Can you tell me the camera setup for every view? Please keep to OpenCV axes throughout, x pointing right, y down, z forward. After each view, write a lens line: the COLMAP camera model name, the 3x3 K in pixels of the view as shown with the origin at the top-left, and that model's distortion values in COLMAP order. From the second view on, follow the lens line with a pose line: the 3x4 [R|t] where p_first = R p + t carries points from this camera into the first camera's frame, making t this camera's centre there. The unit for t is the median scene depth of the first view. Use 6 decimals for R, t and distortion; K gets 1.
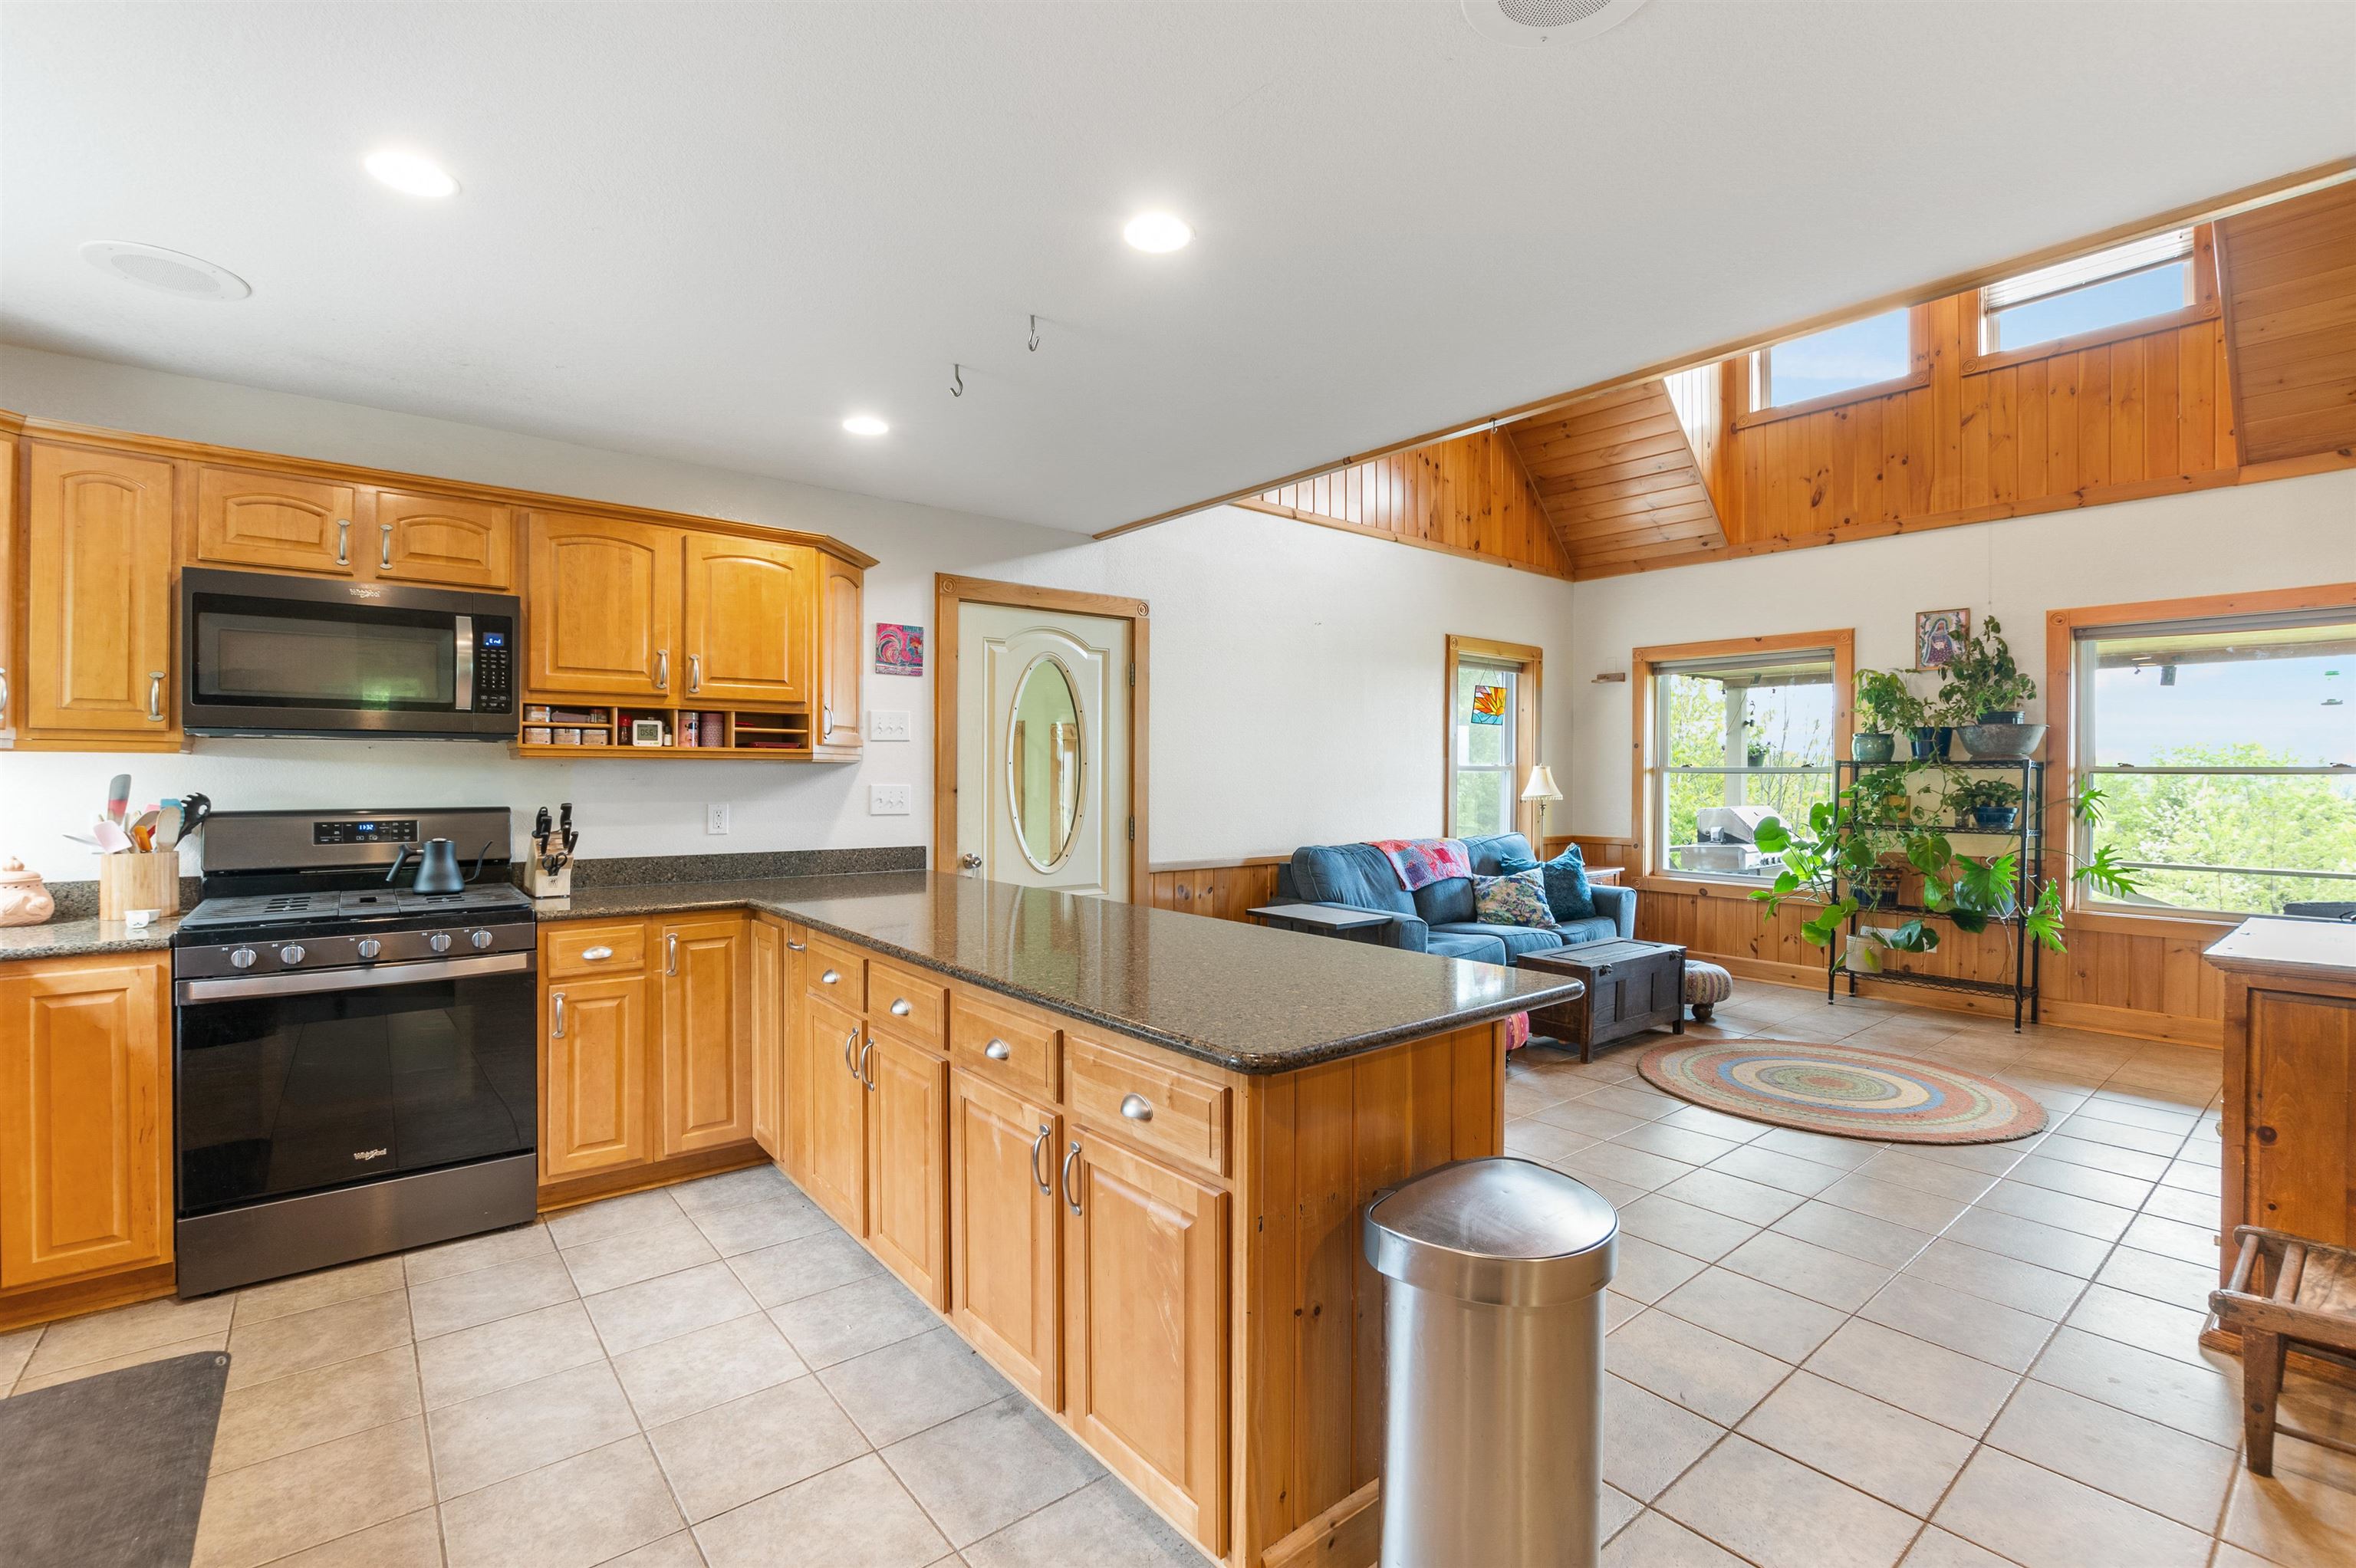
lens RADIAL K [[1045.2, 0, 1186.4], [0, 1045.2, 777.6], [0, 0, 1]] dist [-0.026393, 0.003391]
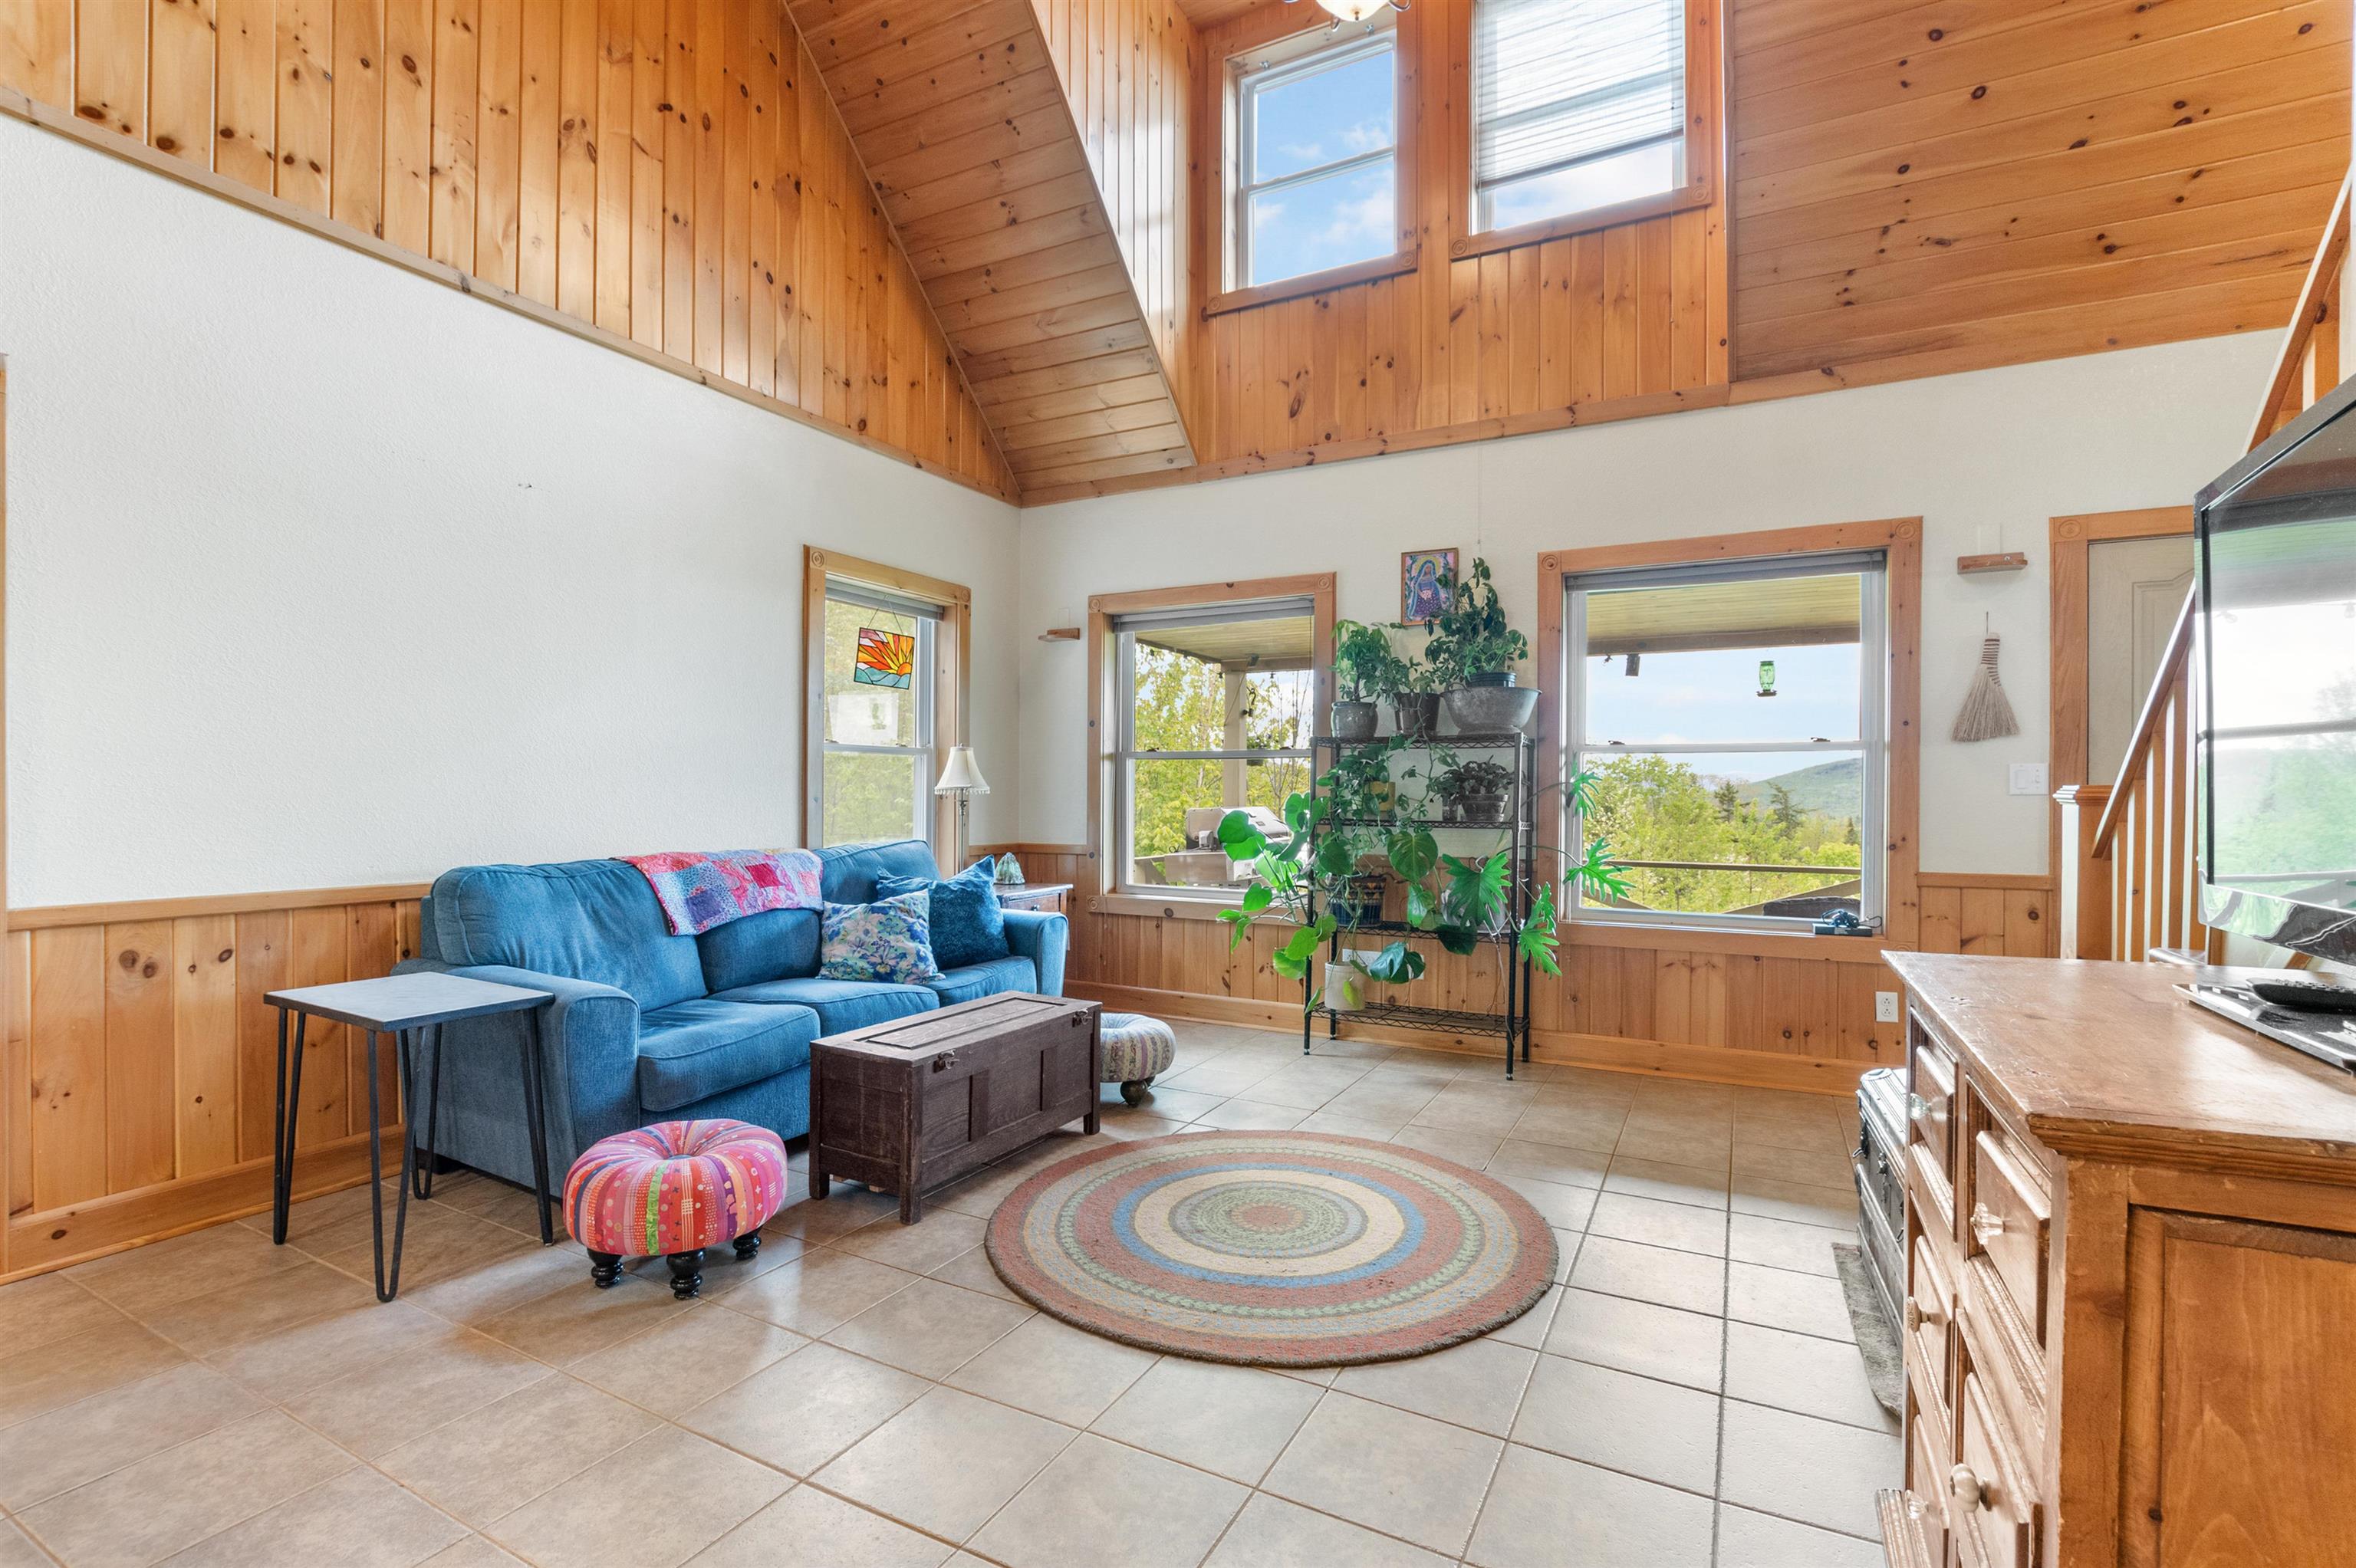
lens RADIAL K [[1045.2, 0, 1196.8], [0, 1045.2, 800.0], [0, 0, 1]] dist [-0.026393, 0.003391]
pose [[0.919842, -0.003093, 0.392278, 0.251868], [0.001318, 0.999988, 0.004793, 0.027291], [-0.392288, -0.003891, 0.919834, 0.329348]]
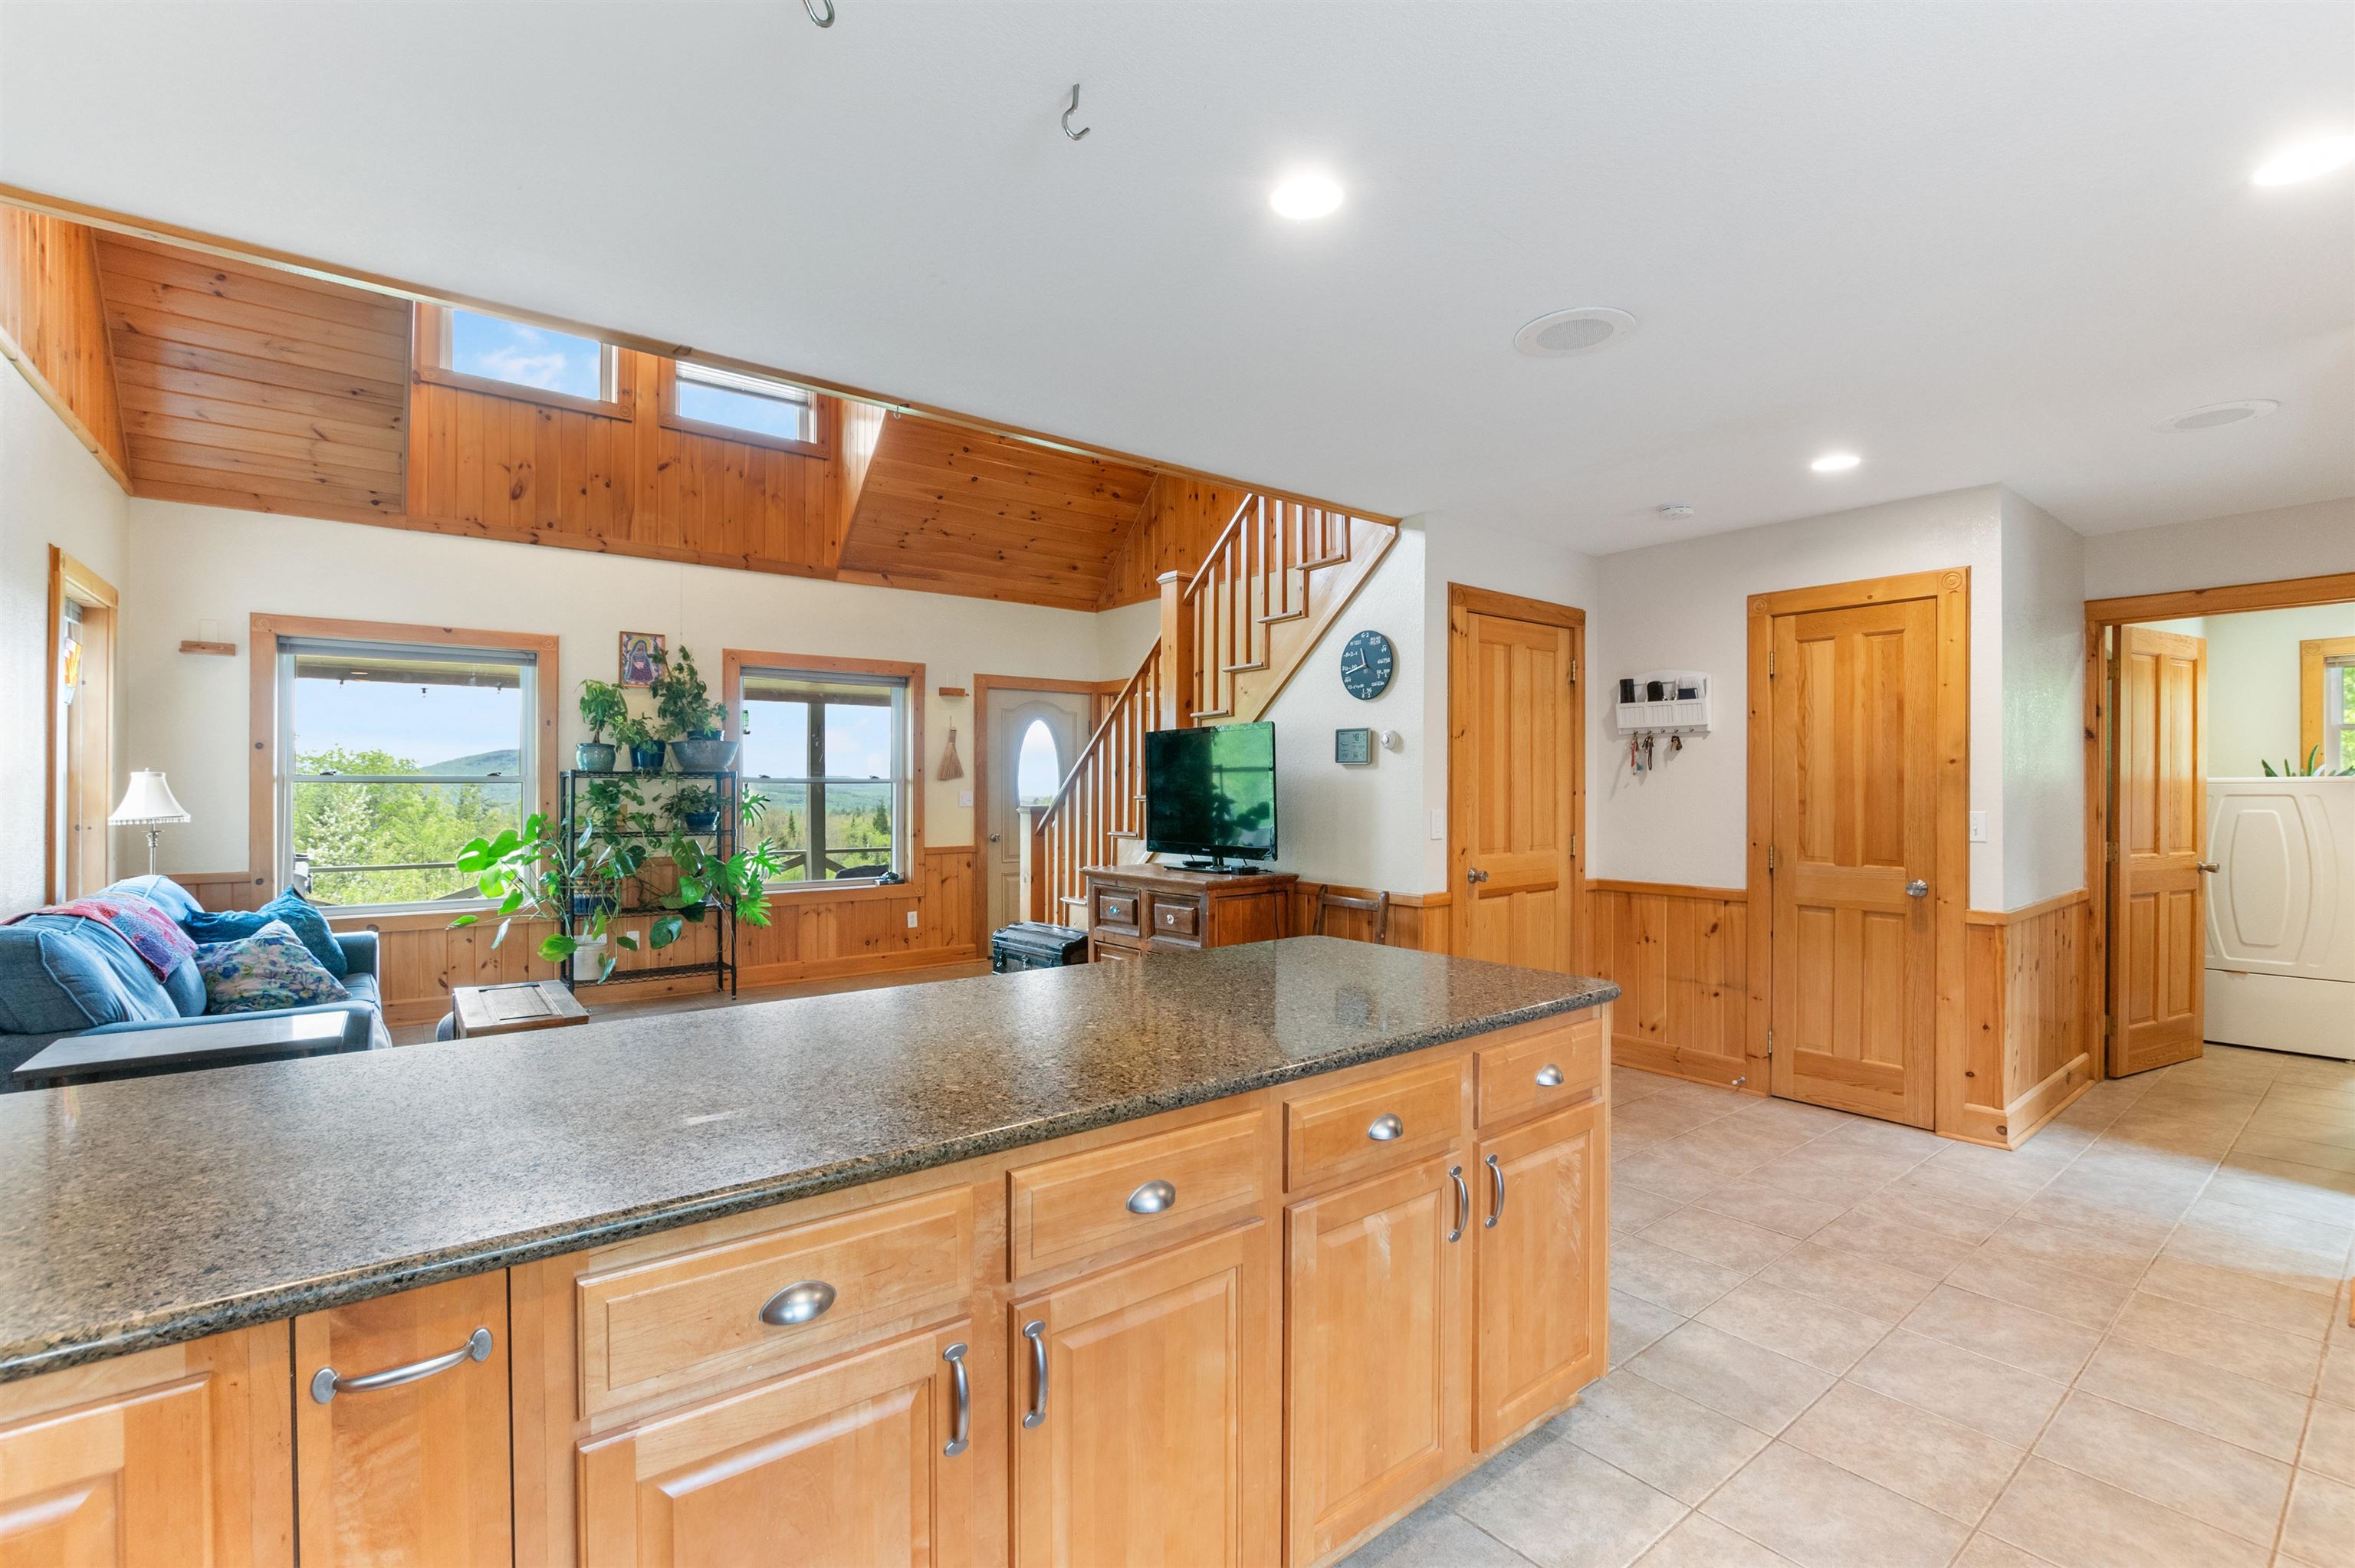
lens RADIAL K [[1044.7, 0, 1187.8], [0, 1044.7, 784.2], [0, 0, 1]] dist [-0.026393, 0.003391]
pose [[0.014308, -0.002224, 0.999895, -0.356370], [0.003987, 0.999990, 0.002167, -0.002945], [-0.999890, 0.003956, 0.014317, 0.412816]]
